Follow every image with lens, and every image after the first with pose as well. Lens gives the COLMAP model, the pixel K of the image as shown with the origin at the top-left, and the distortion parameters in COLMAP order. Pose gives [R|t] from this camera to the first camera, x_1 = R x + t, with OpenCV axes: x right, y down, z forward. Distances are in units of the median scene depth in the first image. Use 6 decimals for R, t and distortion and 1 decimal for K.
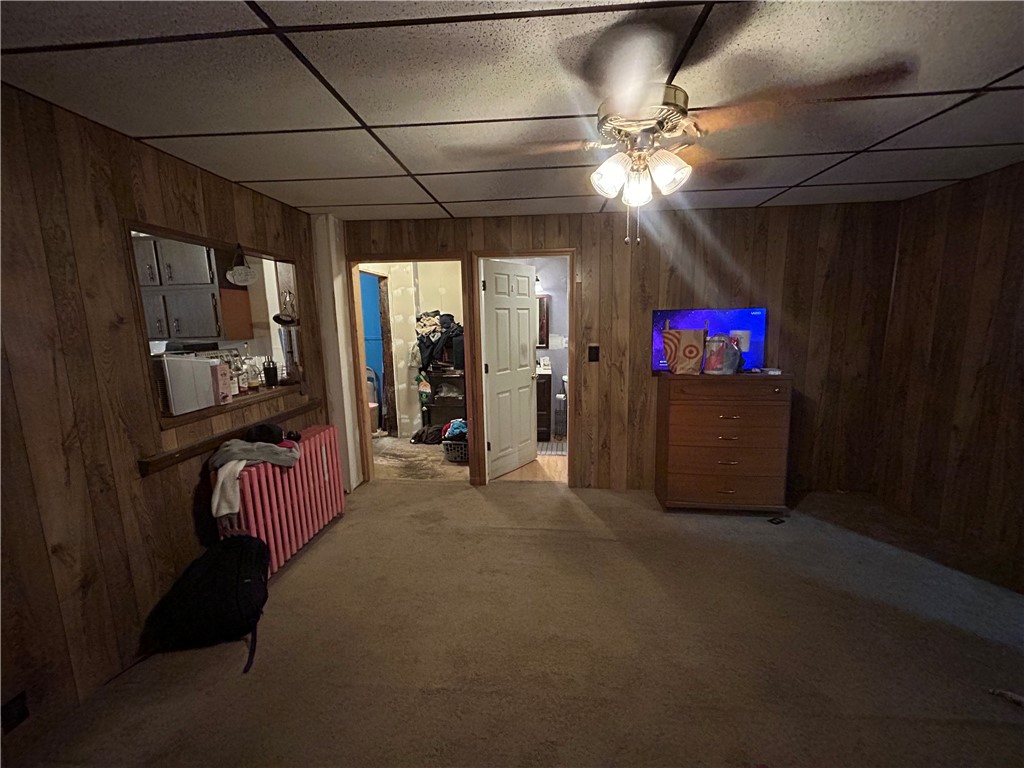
lens RADIAL K [[408.8, 0, 512.8], [0, 408.8, 387.5], [0, 0, 1]] dist [-0.001106, -0.000163]
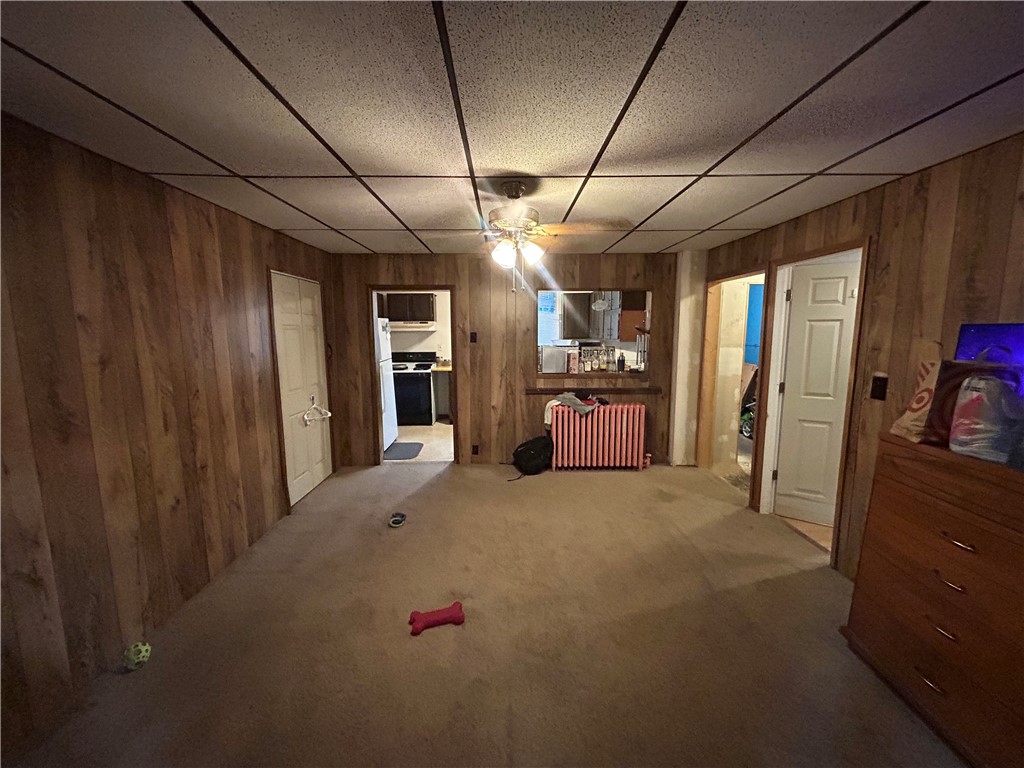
lens RADIAL K [[412.1, 0, 510.2], [0, 412.1, 385.5], [0, 0, 1]] dist [-0.002876, -0.000345]
pose [[0.096569, 0.150138, -0.983937, 0.833354], [-0.163094, 0.977583, 0.133161, -0.080942], [0.981873, 0.147615, 0.118891, 0.340292]]
